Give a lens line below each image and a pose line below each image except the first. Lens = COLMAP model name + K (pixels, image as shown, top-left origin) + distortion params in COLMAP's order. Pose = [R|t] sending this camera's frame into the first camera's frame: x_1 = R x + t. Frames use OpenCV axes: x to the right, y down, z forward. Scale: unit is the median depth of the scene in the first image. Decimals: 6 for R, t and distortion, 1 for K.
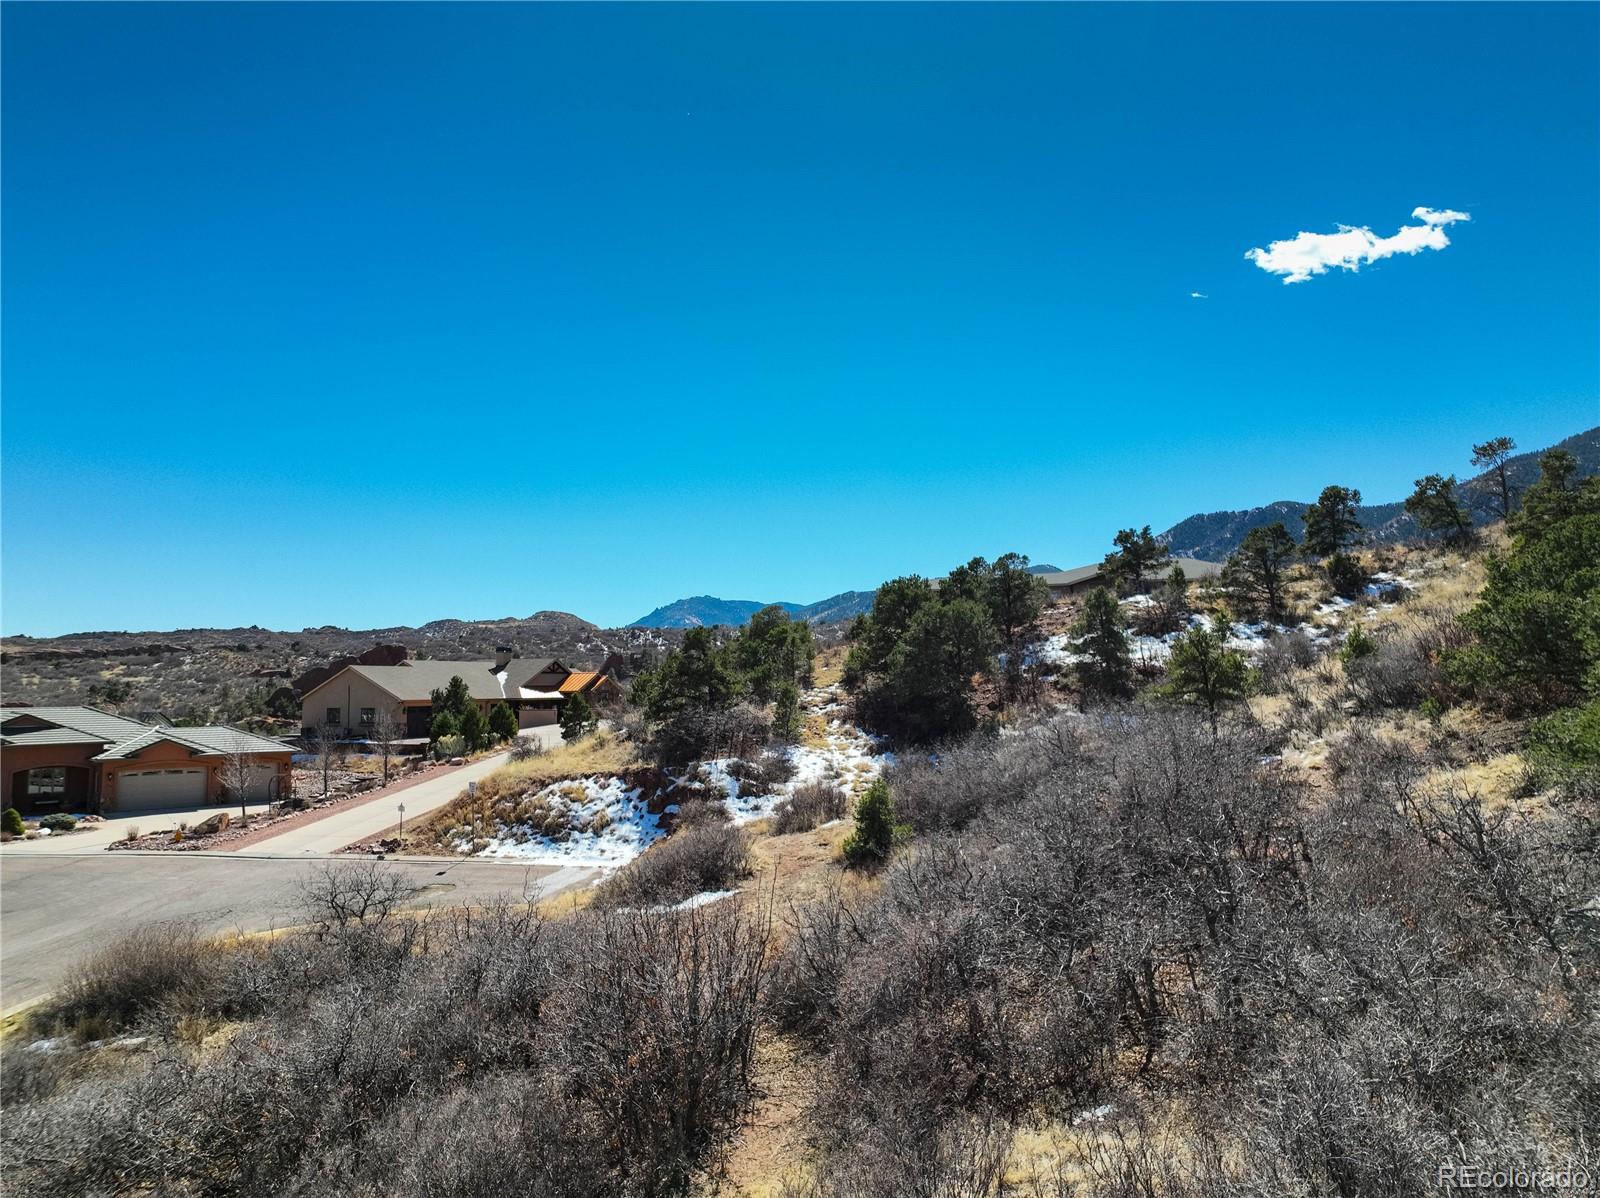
lens RADIAL K [[1123.3, 0, 796.7], [0, 1123.3, 598.8], [0, 0, 1]] dist [0.002627, 0.040017]
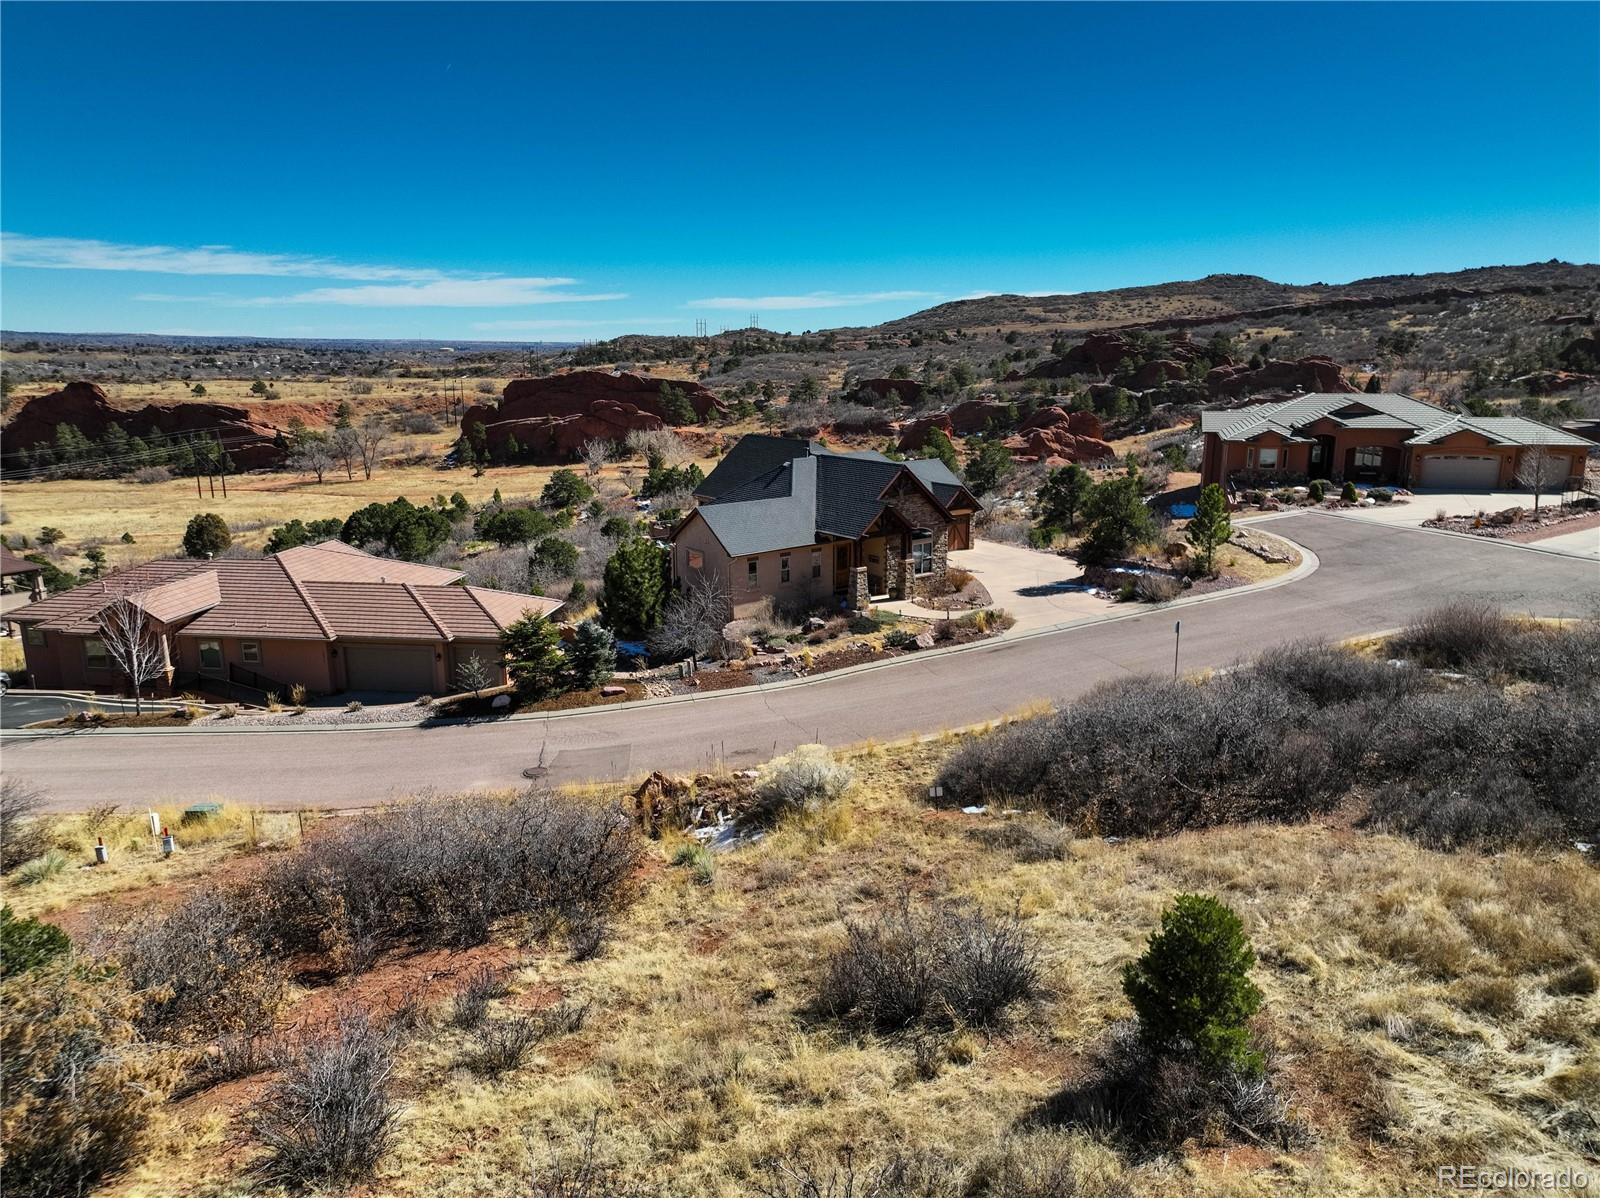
lens RADIAL K [[1123.3, 0, 796.7], [0, 1123.3, 598.8], [0, 0, 1]] dist [0.002627, 0.040017]
pose [[0.525893, 0.194590, -0.827992, 0.114556], [0.070589, 0.960135, 0.270479, -0.113377], [0.847616, -0.200690, 0.491192, -0.294465]]
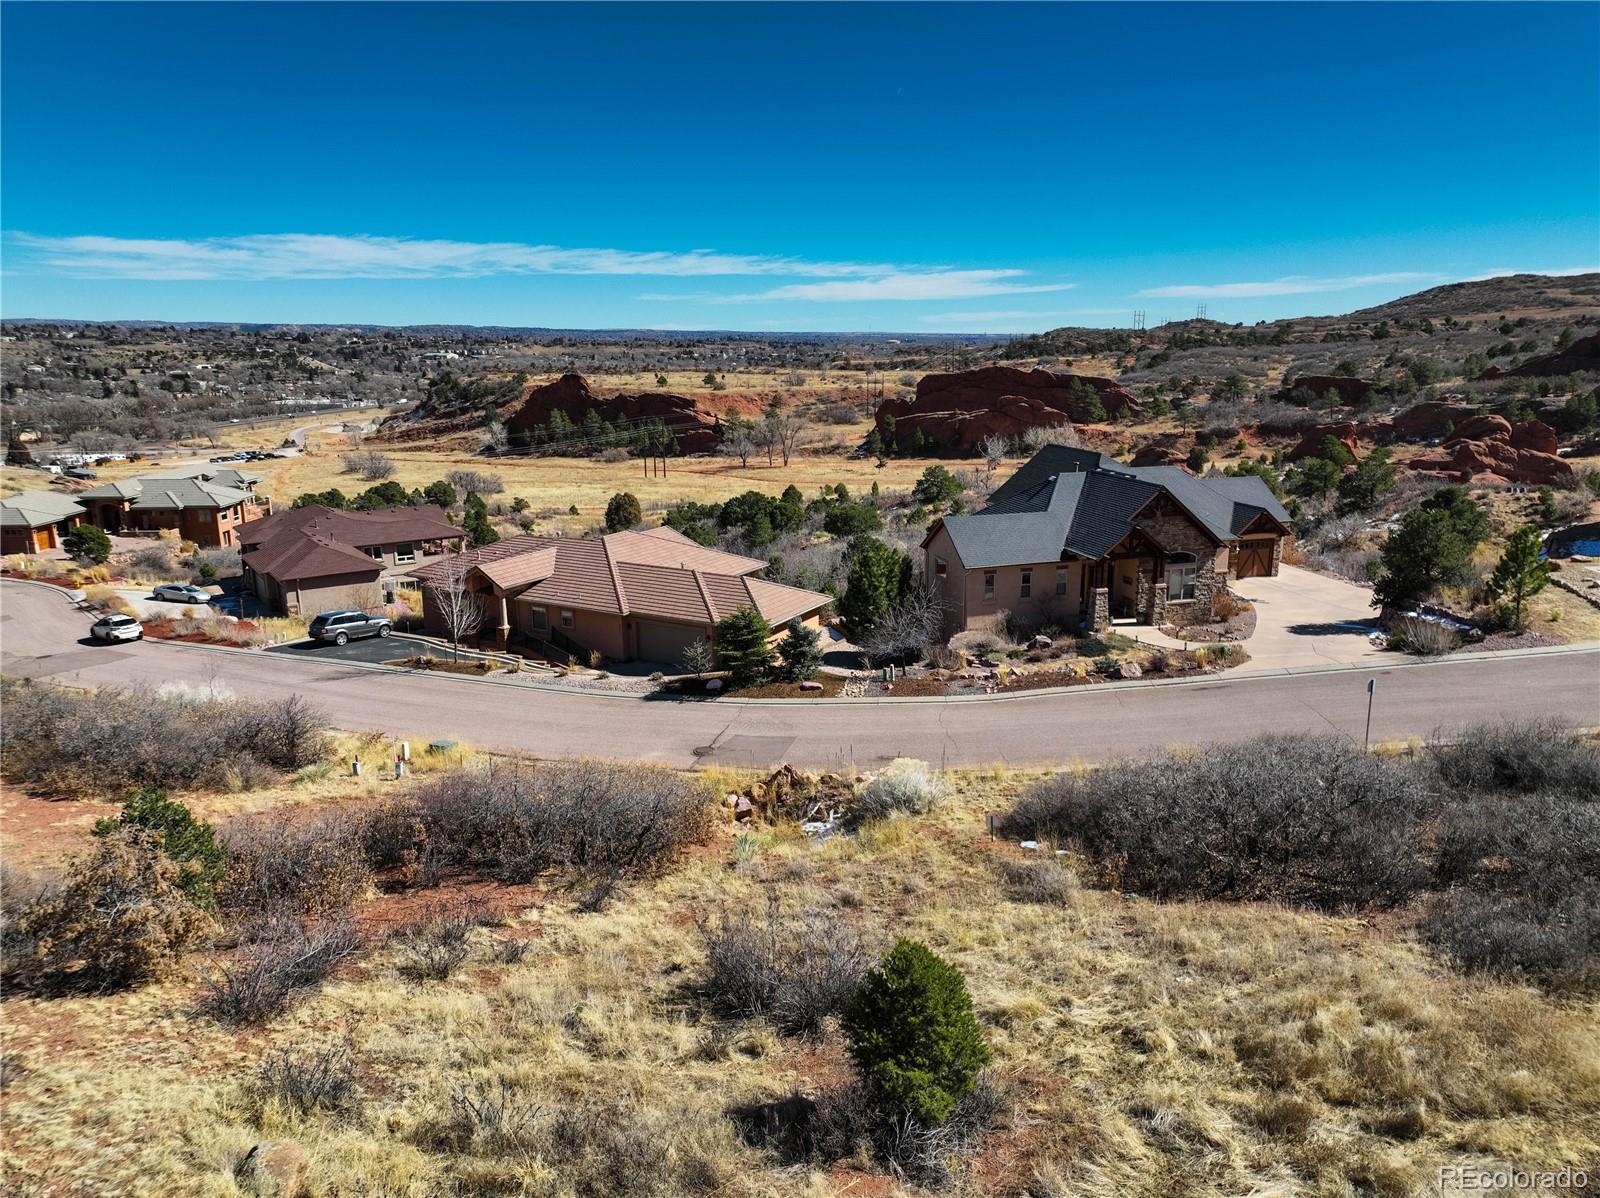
lens RADIAL K [[1123.3, 0, 796.7], [0, 1123.3, 598.8], [0, 0, 1]] dist [0.002627, 0.040017]
pose [[0.172109, 0.230362, -0.957764, 0.237691], [0.087302, 0.964880, 0.247761, -0.125853], [0.981202, -0.126257, 0.145954, -0.100005]]
